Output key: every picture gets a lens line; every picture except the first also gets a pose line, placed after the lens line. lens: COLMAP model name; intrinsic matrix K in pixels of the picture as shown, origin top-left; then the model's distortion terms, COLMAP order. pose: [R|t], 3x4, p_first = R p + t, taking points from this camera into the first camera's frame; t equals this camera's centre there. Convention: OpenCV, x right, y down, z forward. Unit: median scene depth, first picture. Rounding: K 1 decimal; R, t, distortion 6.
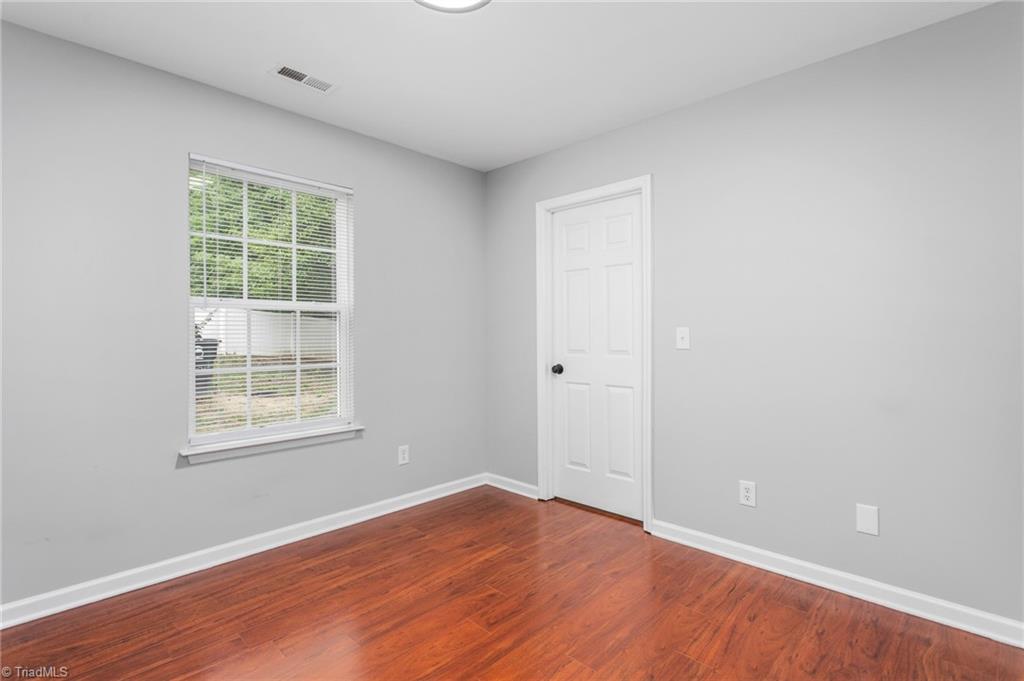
lens RADIAL K [[495.3, 0, 516.6], [0, 495.3, 341.8], [0, 0, 1]] dist [0.000400, 0.001404]
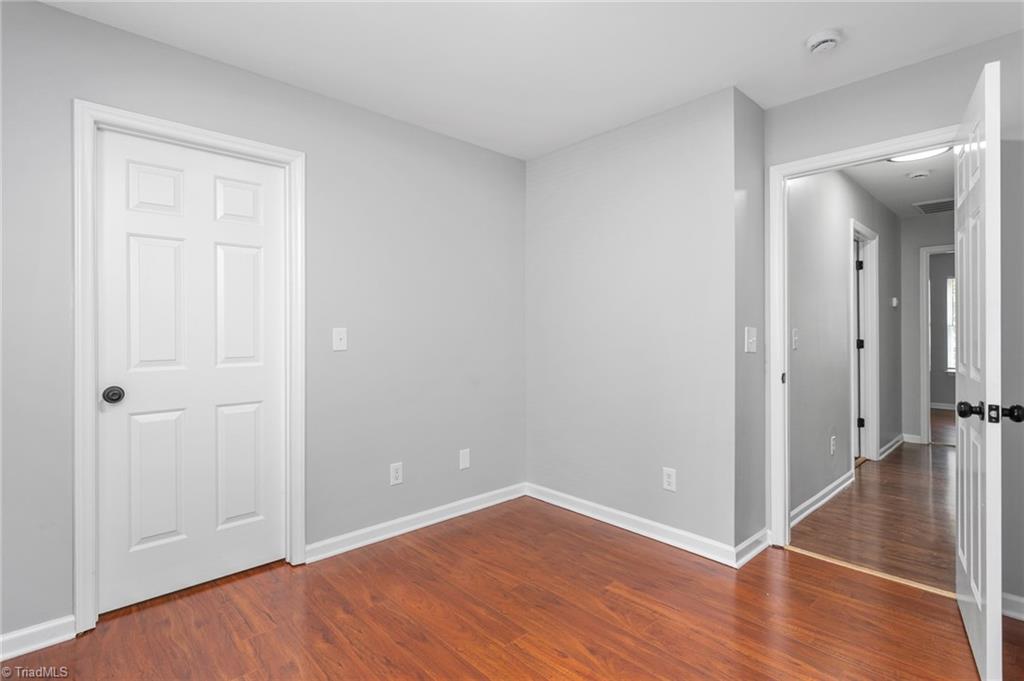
lens RADIAL K [[495.3, 0, 517.6], [0, 495.3, 338.0], [0, 0, 1]] dist [0.000400, 0.001404]
pose [[0.052198, -0.006266, 0.998617, -0.577114], [0.020623, 0.999774, 0.005195, -0.007090], [-0.998424, 0.020324, 0.052316, 0.570124]]
